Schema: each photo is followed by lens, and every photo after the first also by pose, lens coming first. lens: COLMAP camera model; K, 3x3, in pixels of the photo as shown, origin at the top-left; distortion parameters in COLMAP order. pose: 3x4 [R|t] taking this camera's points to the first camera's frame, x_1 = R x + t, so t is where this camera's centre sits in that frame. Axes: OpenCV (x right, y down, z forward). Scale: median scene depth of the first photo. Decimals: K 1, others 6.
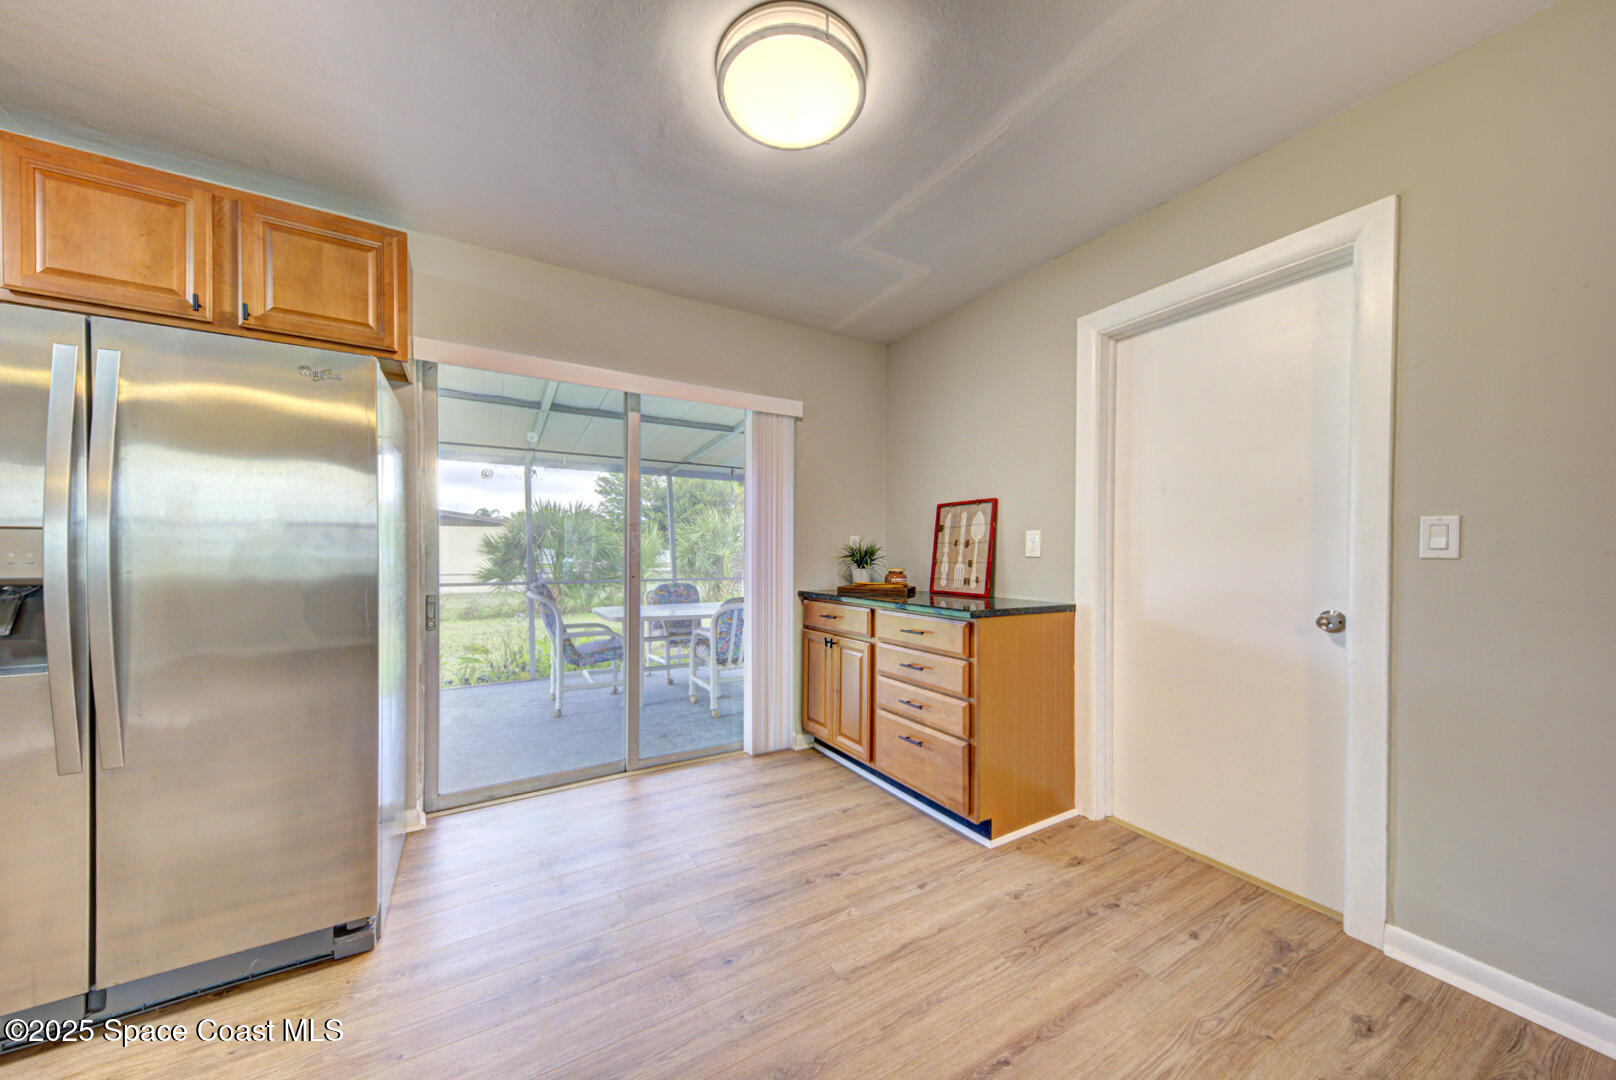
lens RADIAL K [[555.7, 0, 805.2], [0, 555.7, 556.0], [0, 0, 1]] dist [0.031433, -0.007340]
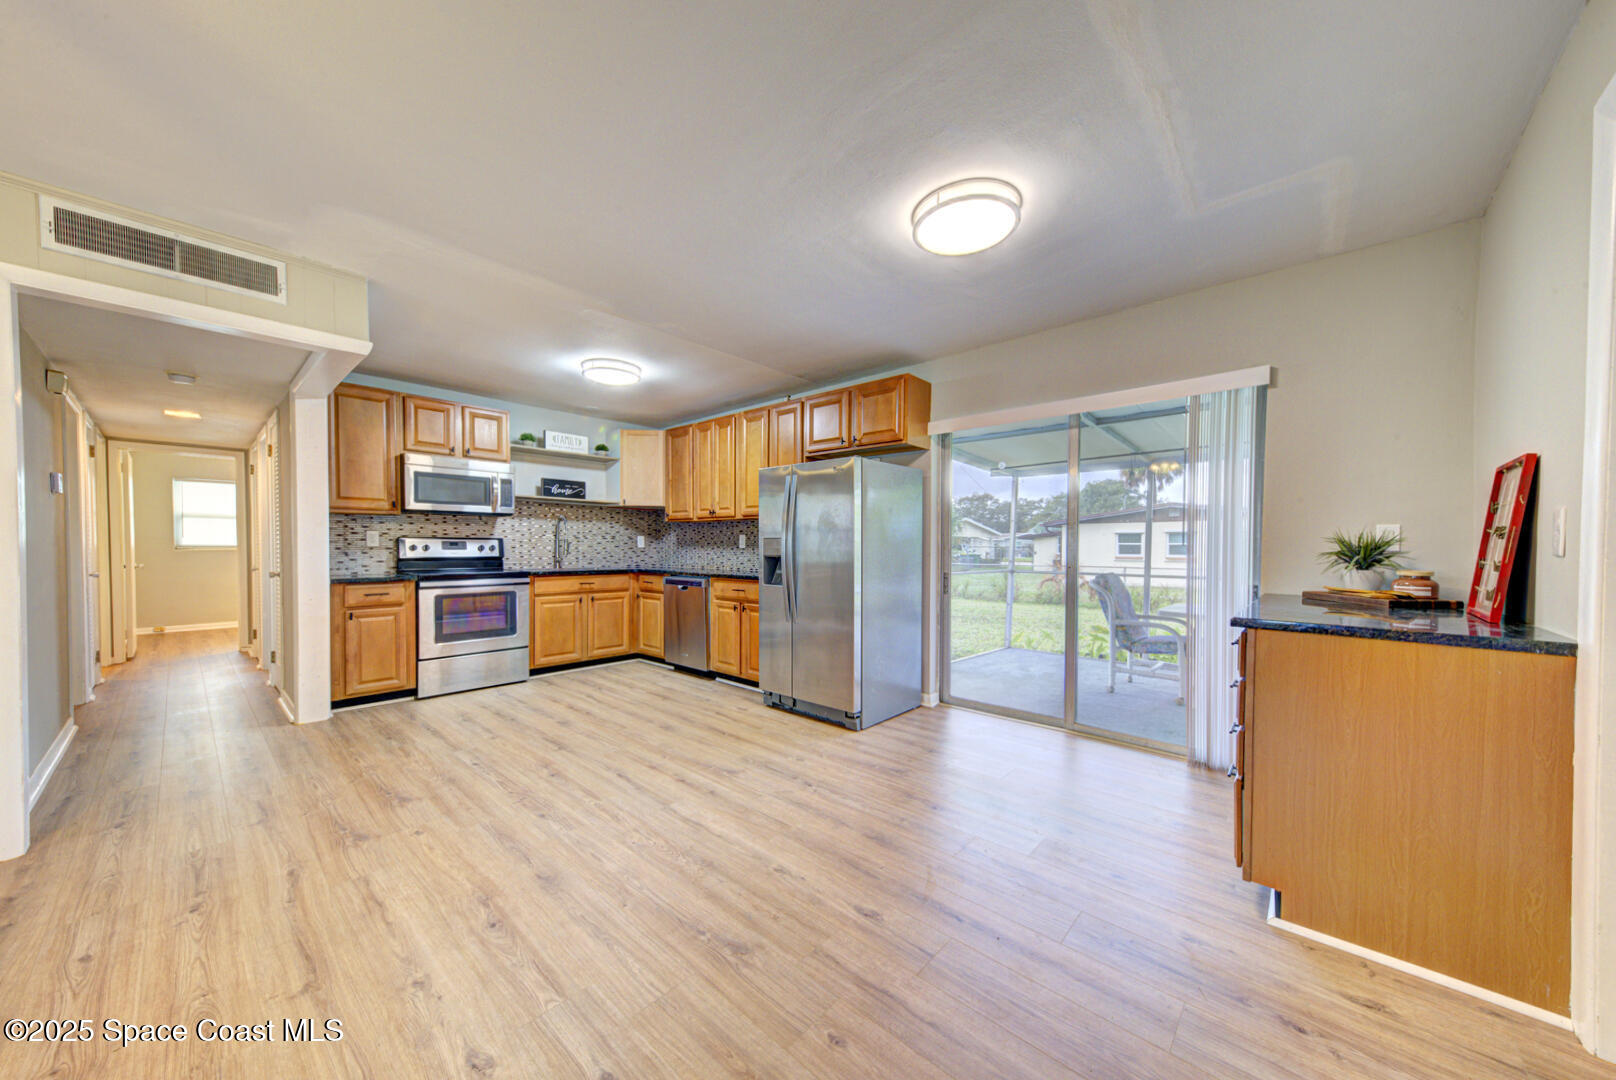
lens RADIAL K [[555.7, 0, 805.2], [0, 555.7, 556.0], [0, 0, 1]] dist [0.031433, -0.007340]
pose [[0.293393, 0.016291, -0.955853, 0.802583], [-0.009338, 0.999856, 0.014175, 0.001607], [0.955946, 0.004767, 0.293503, 0.129466]]
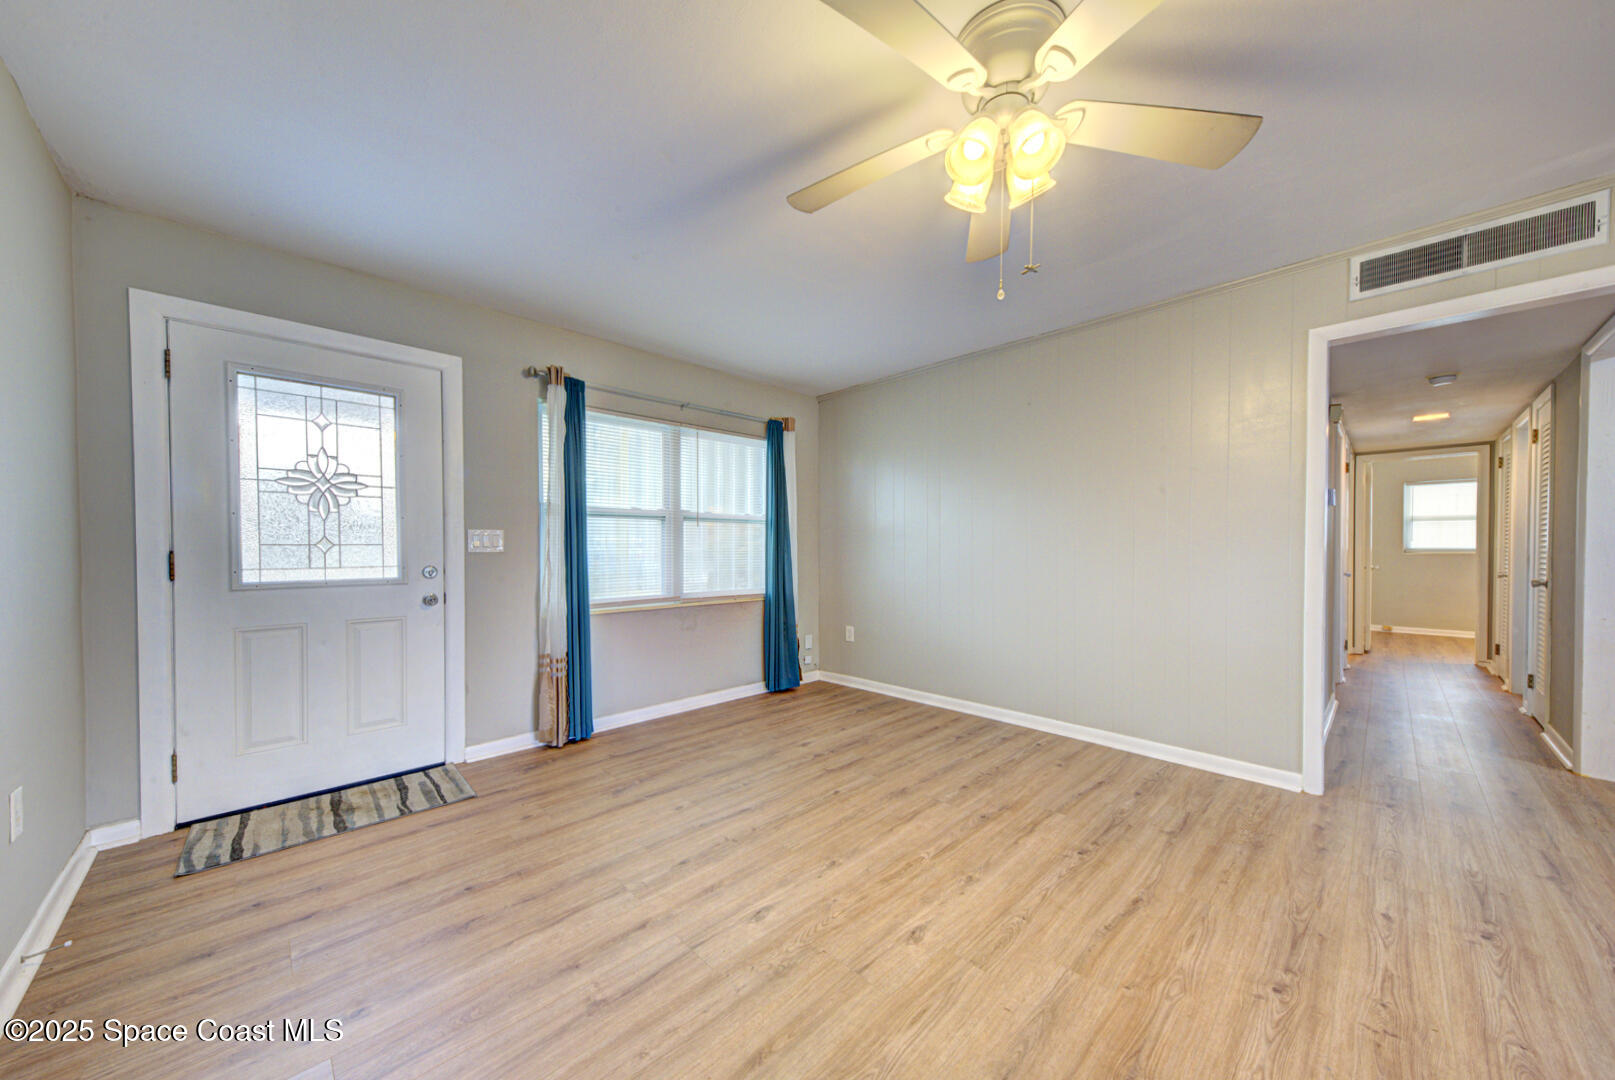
lens RADIAL K [[555.4, 0, 804.7], [0, 555.4, 555.9], [0, 0, 1]] dist [0.031433, -0.007340]
pose [[-0.971677, 0.001889, -0.236307, 0.840427], [-0.003434, 0.999750, 0.022114, 0.001489], [0.236289, 0.022300, -0.971427, 0.063889]]
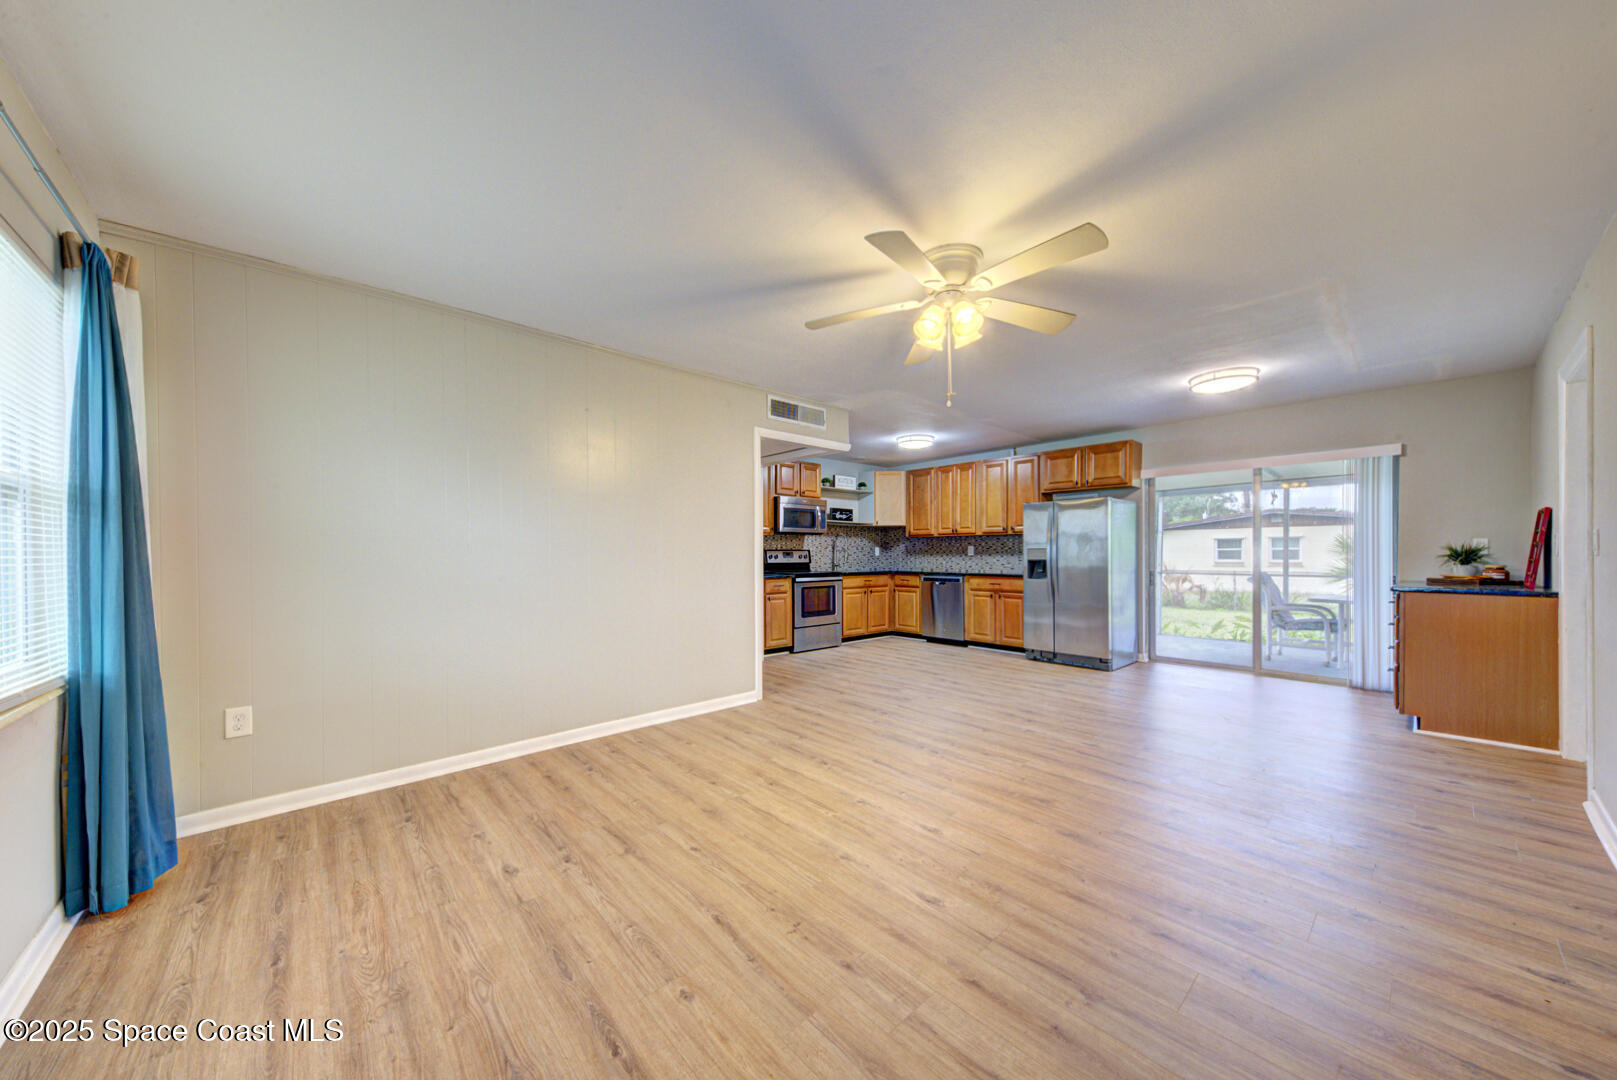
lens RADIAL K [[556.1, 0, 805.6], [0, 556.1, 556.0], [0, 0, 1]] dist [0.031433, -0.007340]
pose [[0.199964, 0.000404, -0.979803, 1.450289], [-0.002708, 0.999996, -0.000141, 0.009548], [0.979799, 0.002682, 0.199964, -0.972836]]
